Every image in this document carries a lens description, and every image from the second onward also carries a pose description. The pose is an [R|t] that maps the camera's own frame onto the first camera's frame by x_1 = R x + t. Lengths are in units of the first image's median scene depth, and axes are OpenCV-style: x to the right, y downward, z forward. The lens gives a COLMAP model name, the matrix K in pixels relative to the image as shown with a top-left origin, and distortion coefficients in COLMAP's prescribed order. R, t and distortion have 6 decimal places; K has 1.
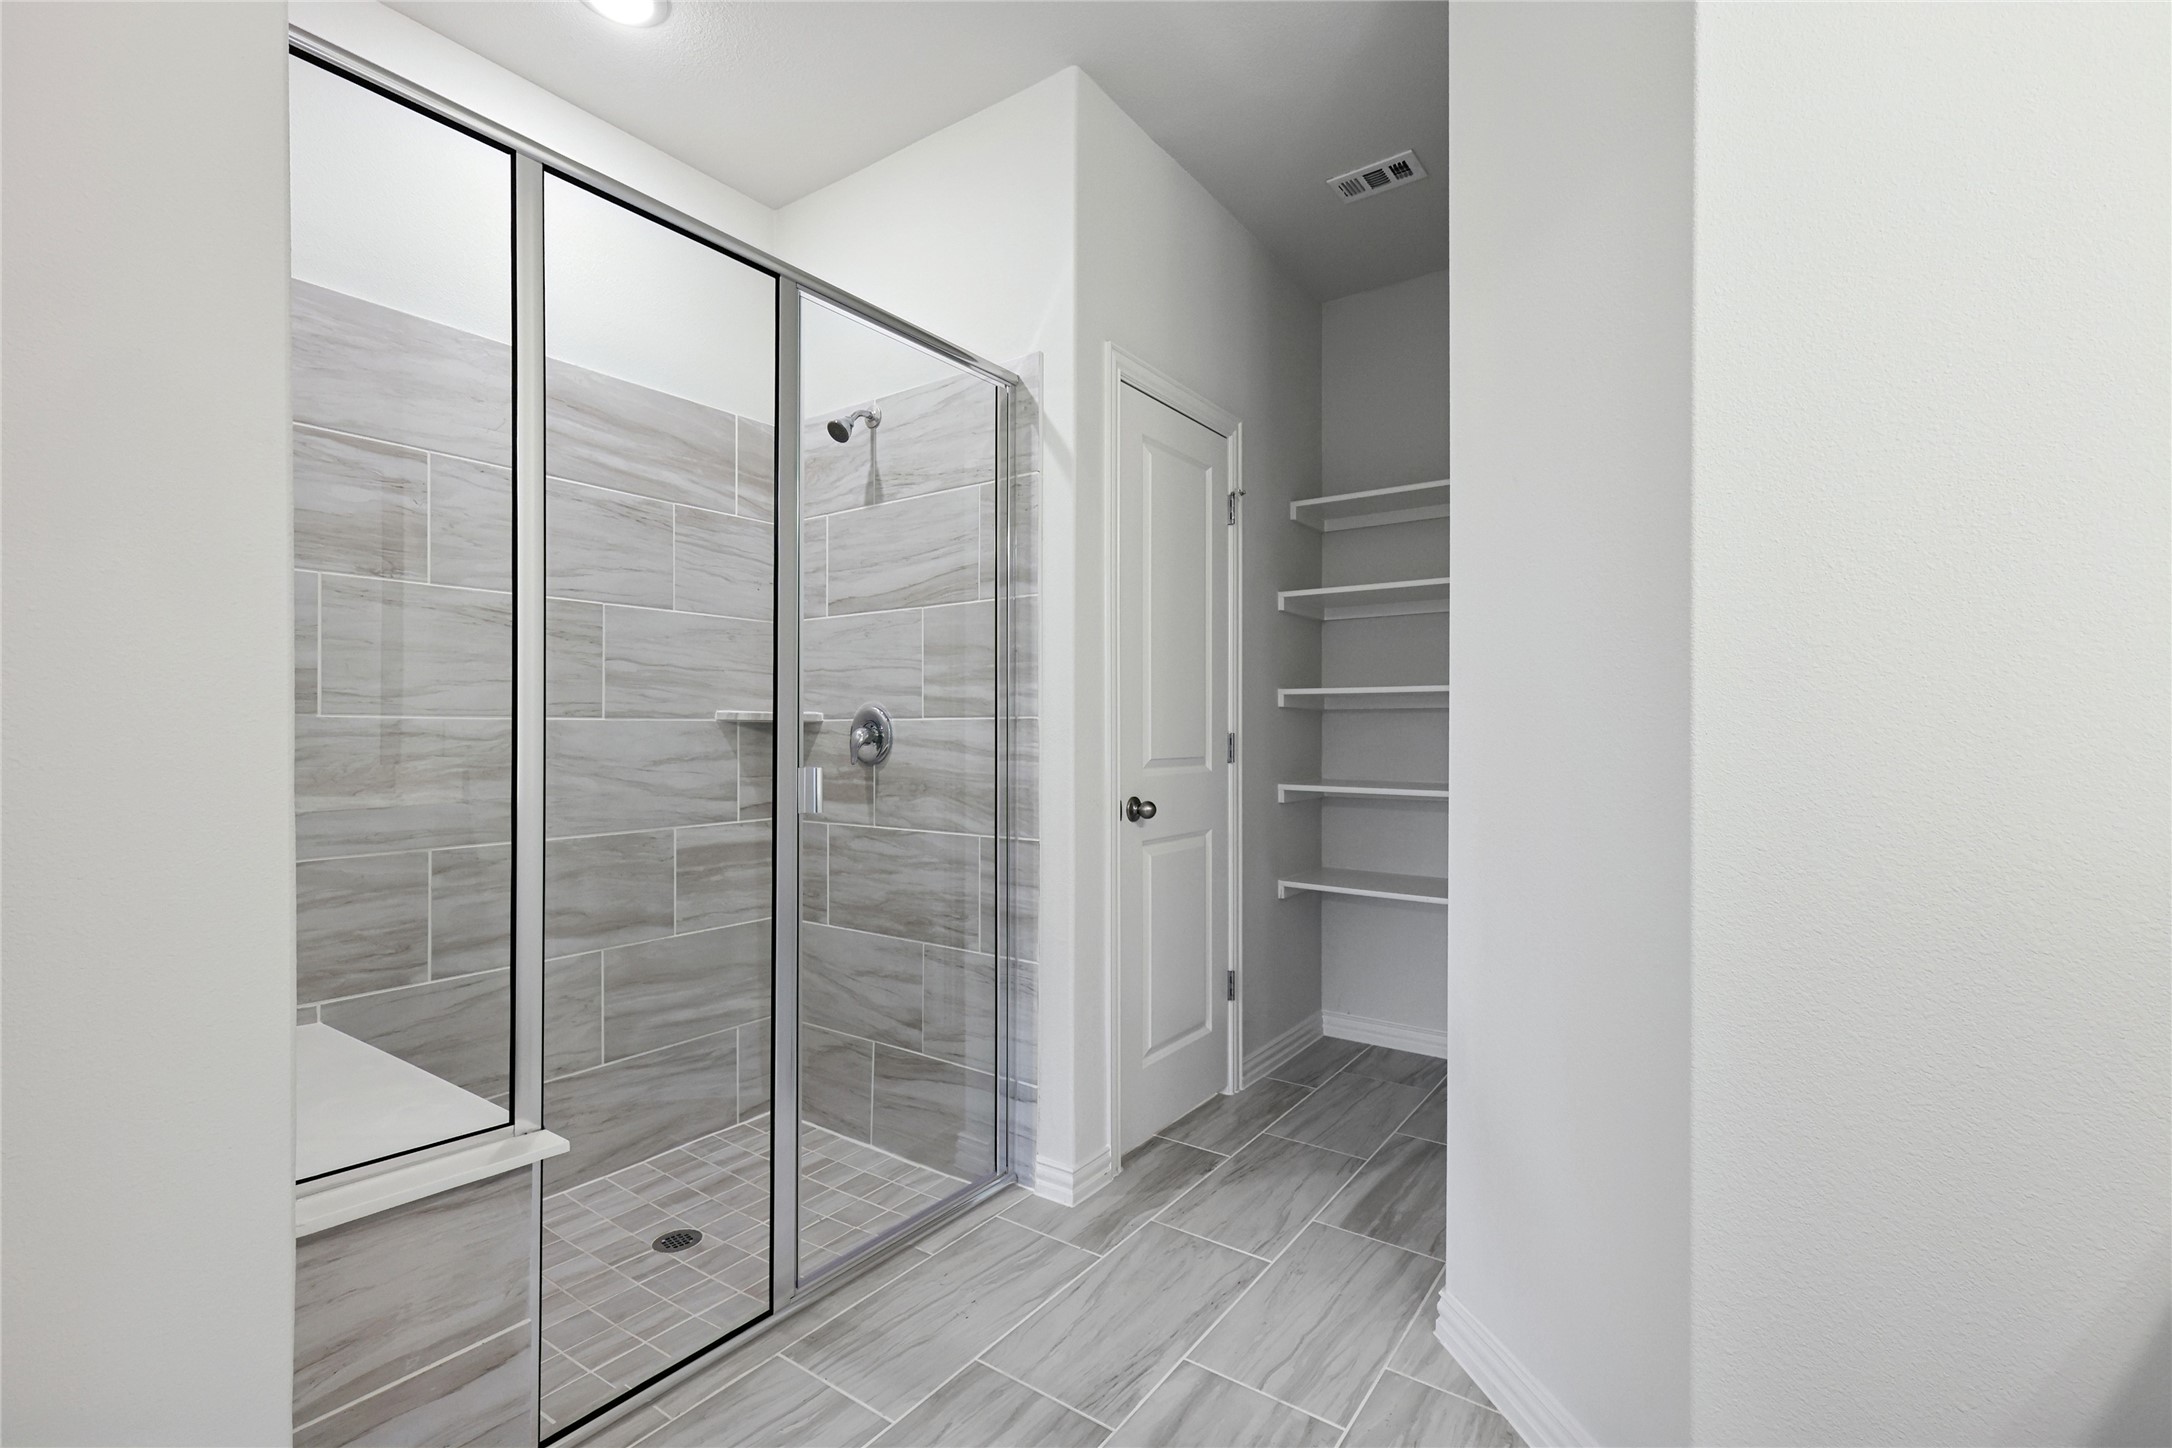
lens RADIAL K [[959.8, 0, 1088.6], [0, 959.8, 728.5], [0, 0, 1]] dist [0.001267, -0.000088]
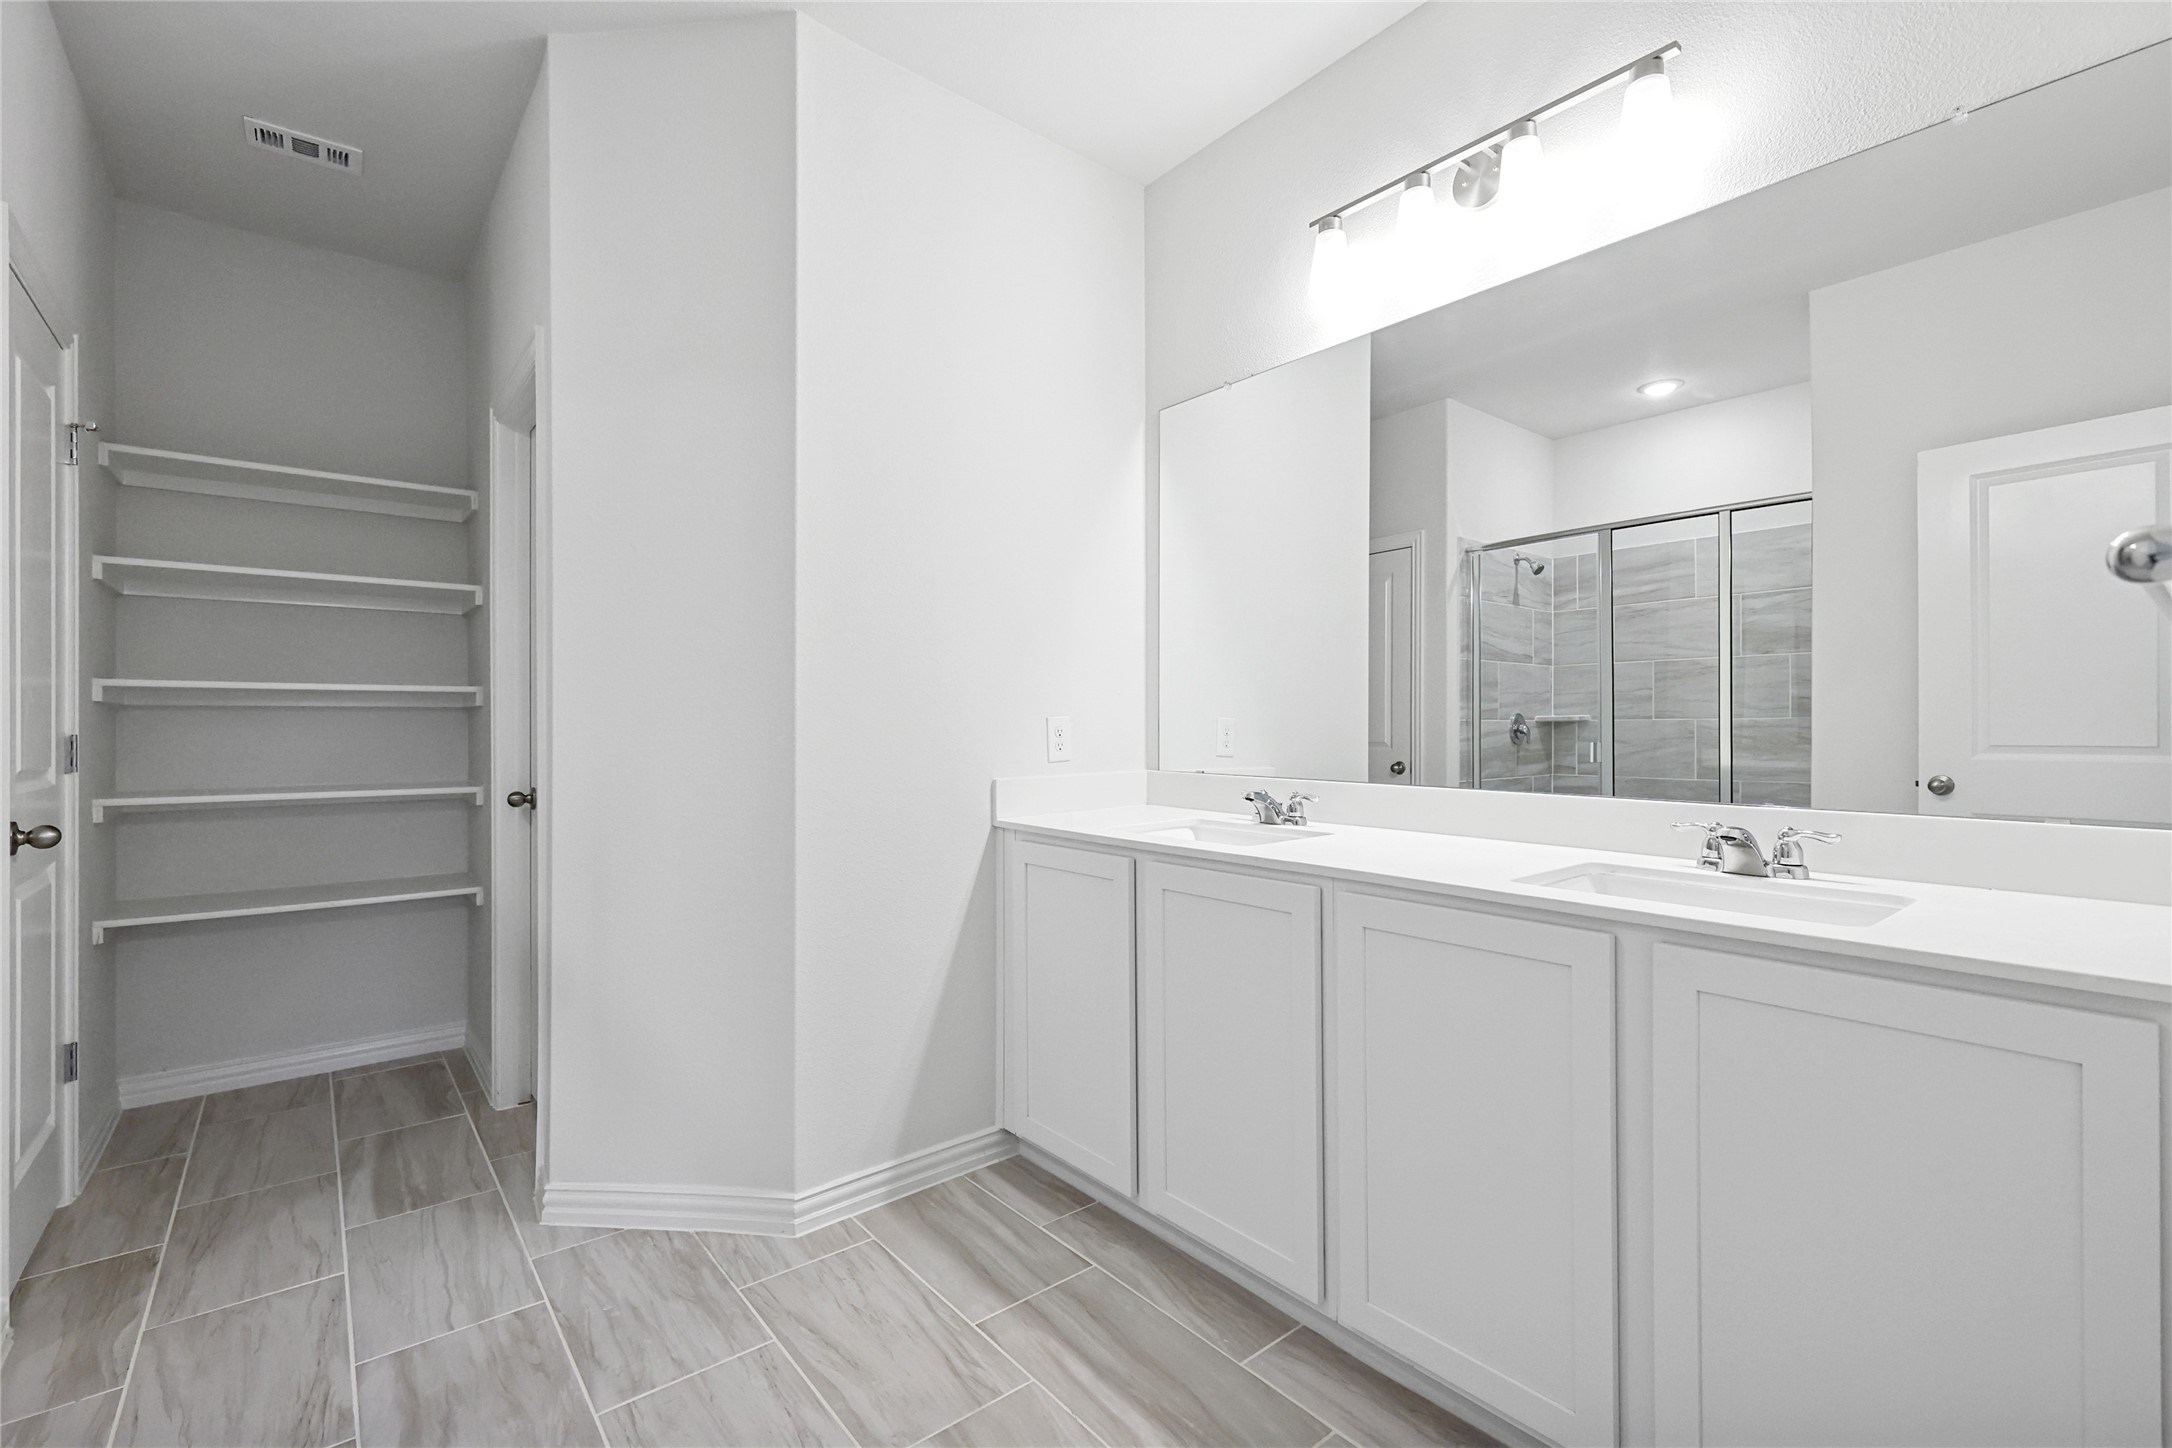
lens RADIAL K [[959.8, 0, 1096.7], [0, 959.8, 722.7], [0, 0, 1]] dist [0.001267, -0.000088]
pose [[0.262824, -0.003572, 0.964837, -0.482778], [0.007727, 0.999969, 0.001597, 0.000306], [-0.964813, 0.007036, 0.262843, -0.000354]]
